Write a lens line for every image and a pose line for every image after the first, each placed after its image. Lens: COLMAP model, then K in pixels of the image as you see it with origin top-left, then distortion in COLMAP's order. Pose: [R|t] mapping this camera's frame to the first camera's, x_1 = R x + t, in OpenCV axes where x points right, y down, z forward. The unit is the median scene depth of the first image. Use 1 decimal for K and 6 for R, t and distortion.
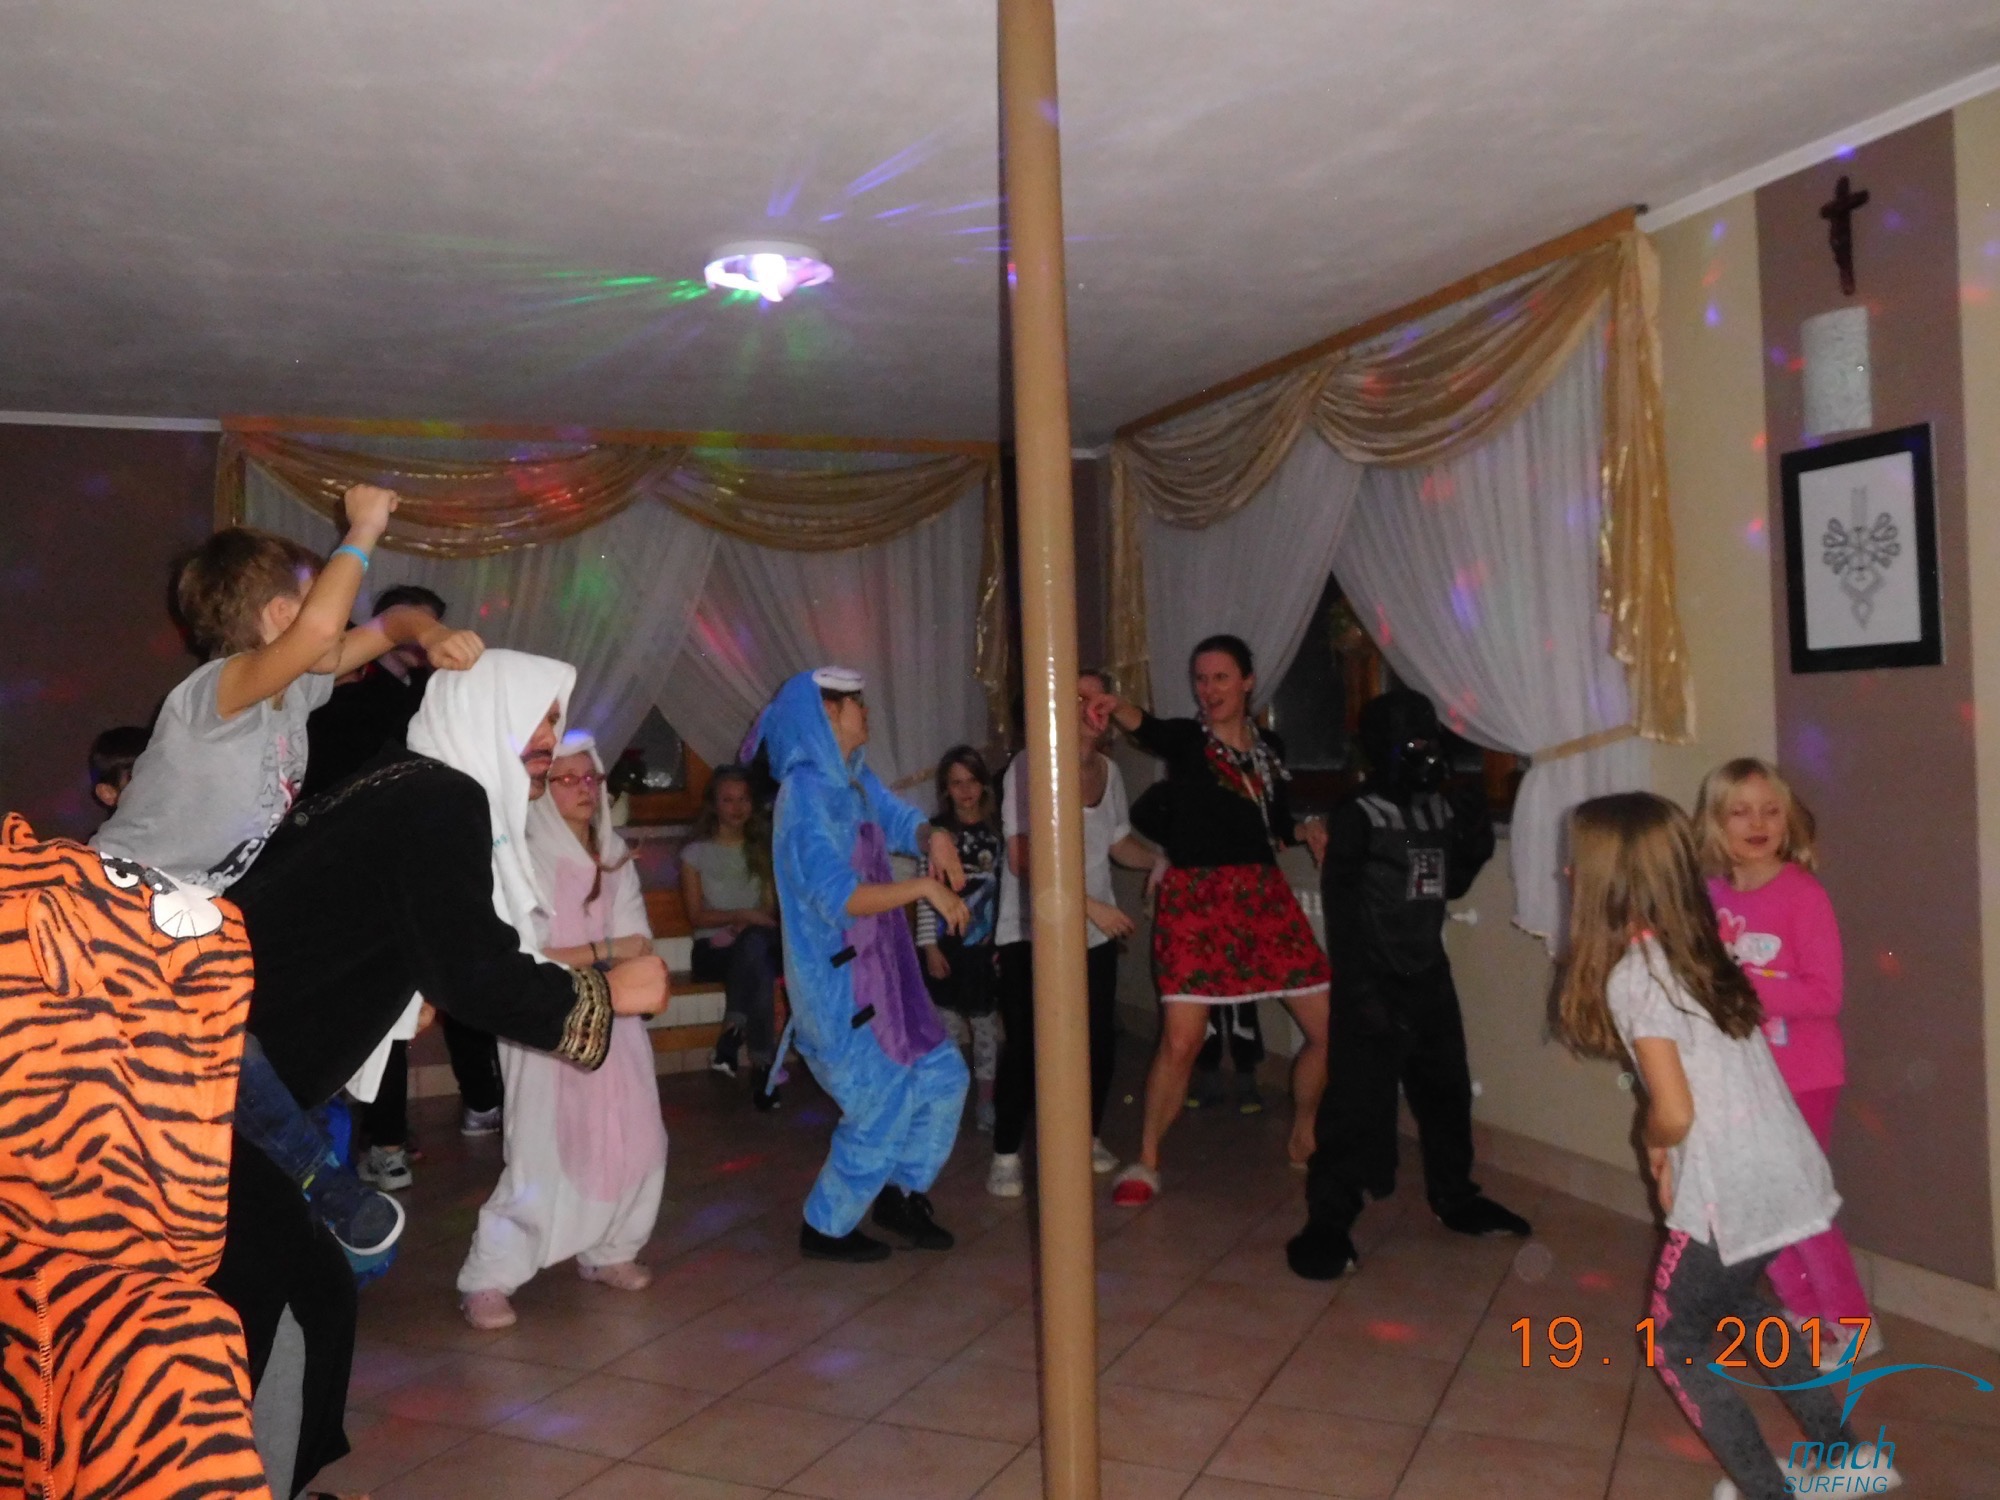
lens RADIAL K [[1718.8, 0, 1018.9], [0, 1718.8, 754.0], [0, 0, 1]] dist [0.006480, -0.005074]
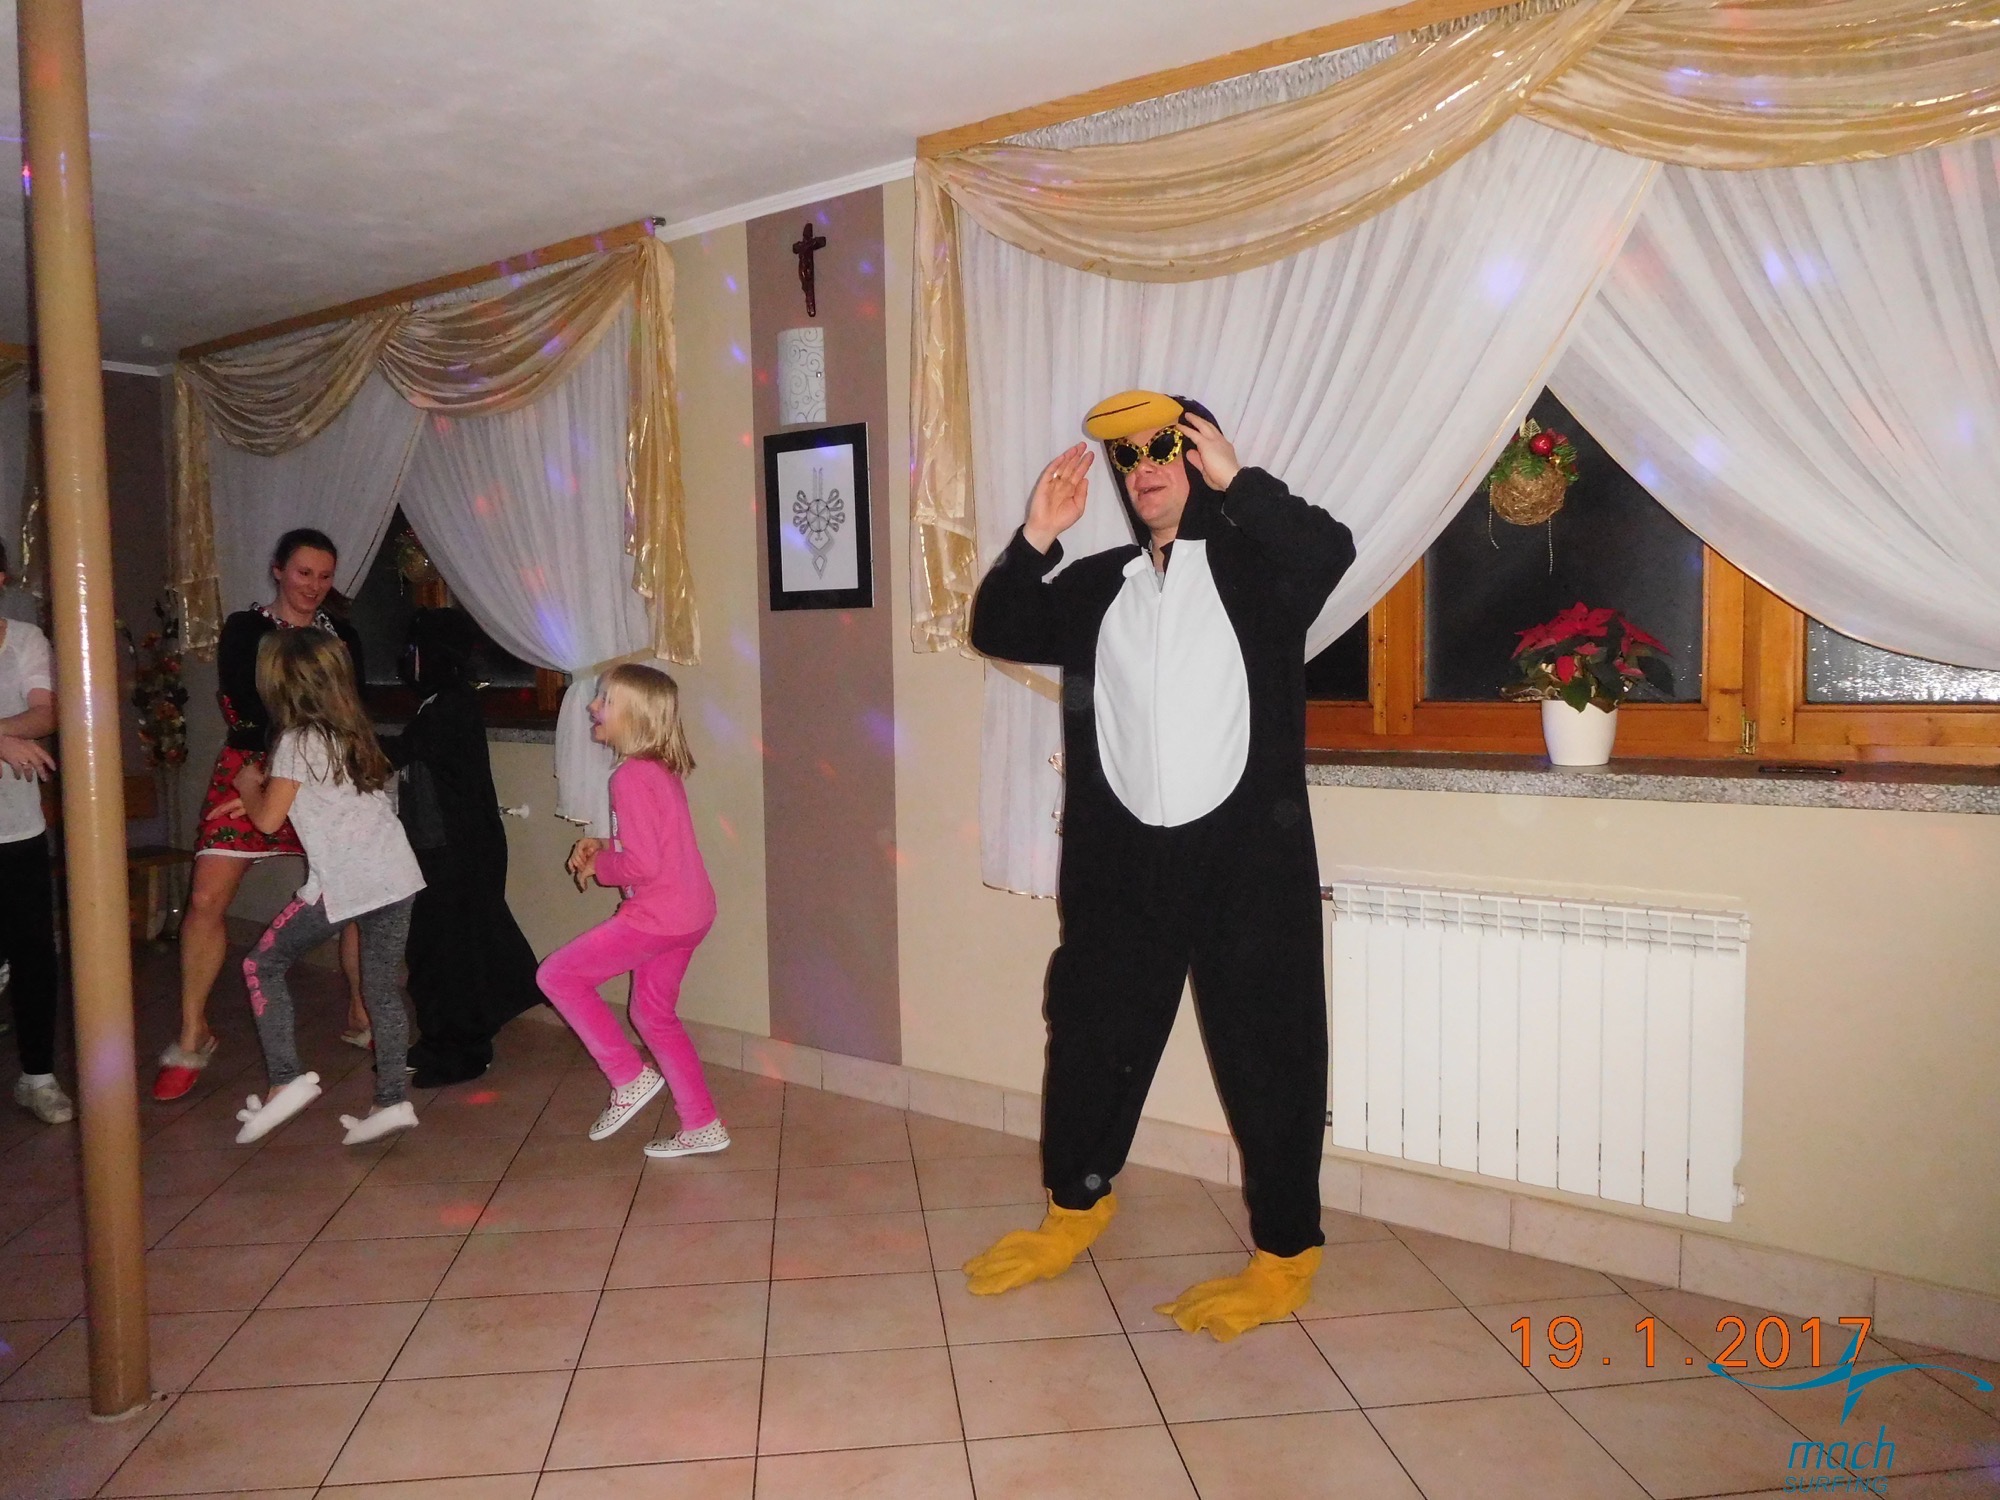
lens RADIAL K [[1512.7, 0, 1008.5], [0, 1512.7, 758.5], [0, 0, 1]] dist [-0.015894, 0.008493]
pose [[0.854056, -0.013235, 0.520013, 0.012267], [-0.013864, 0.998742, 0.048189, 0.005225], [-0.519997, -0.048366, 0.852798, -0.042783]]
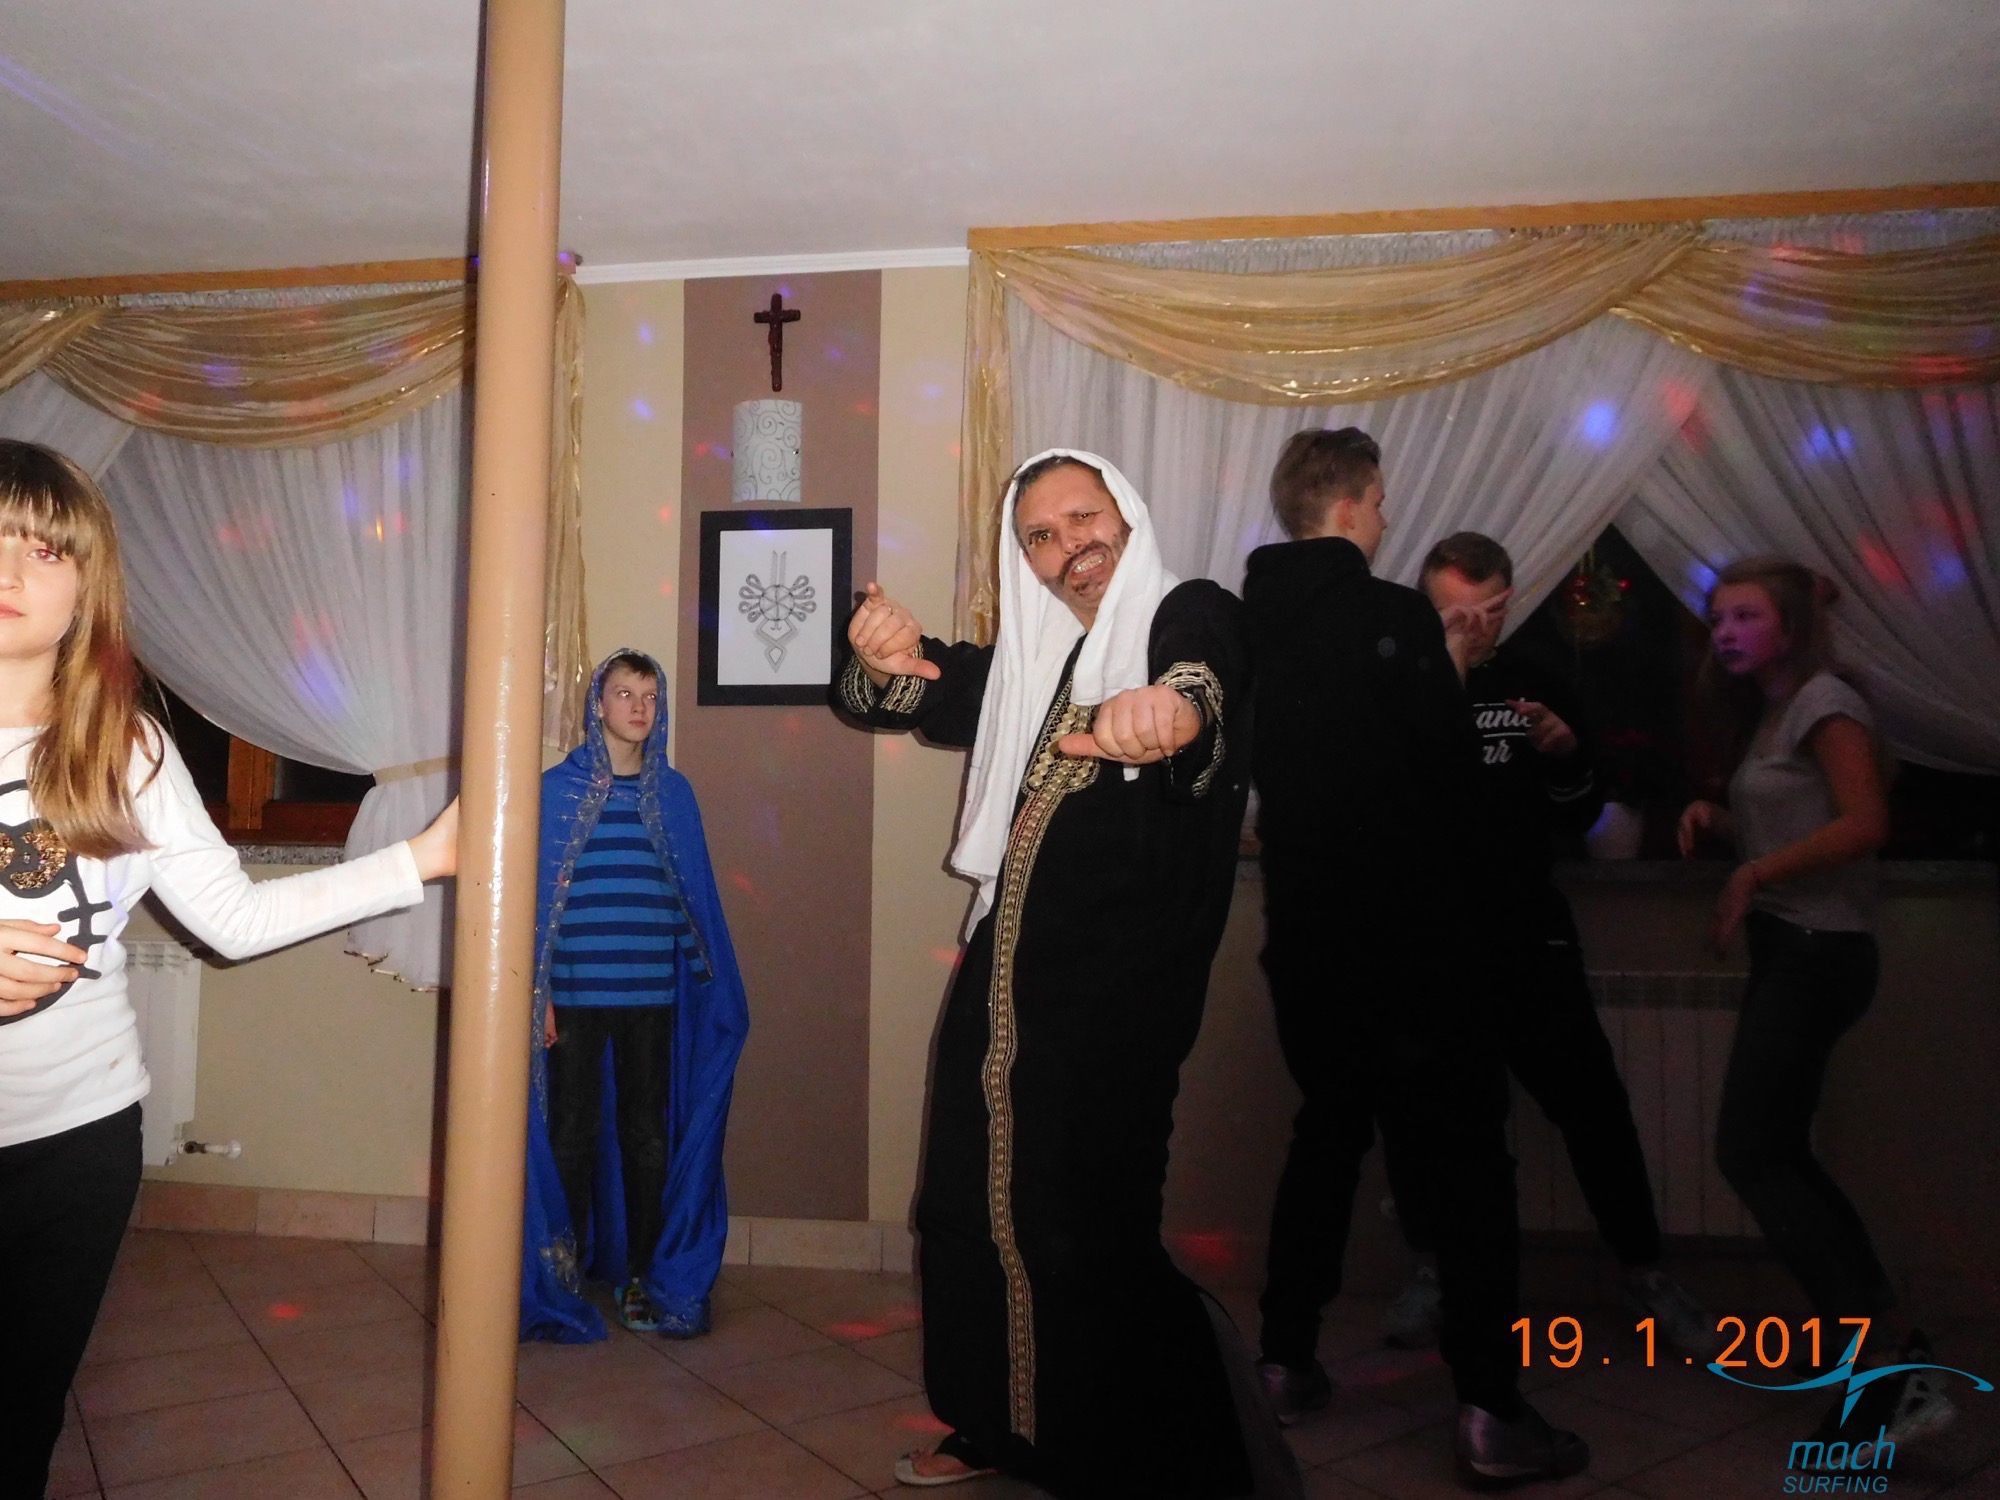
lens RADIAL K [[1458.7, 0, 1002.2], [0, 1458.7, 755.6], [0, 0, 1]] dist [-0.016874, 0.006433]
pose [[0.480270, 0.099783, 0.871426, -0.226666], [-0.017703, 0.994408, -0.104108, 0.065844], [-0.876942, 0.034573, 0.479351, 0.300109]]
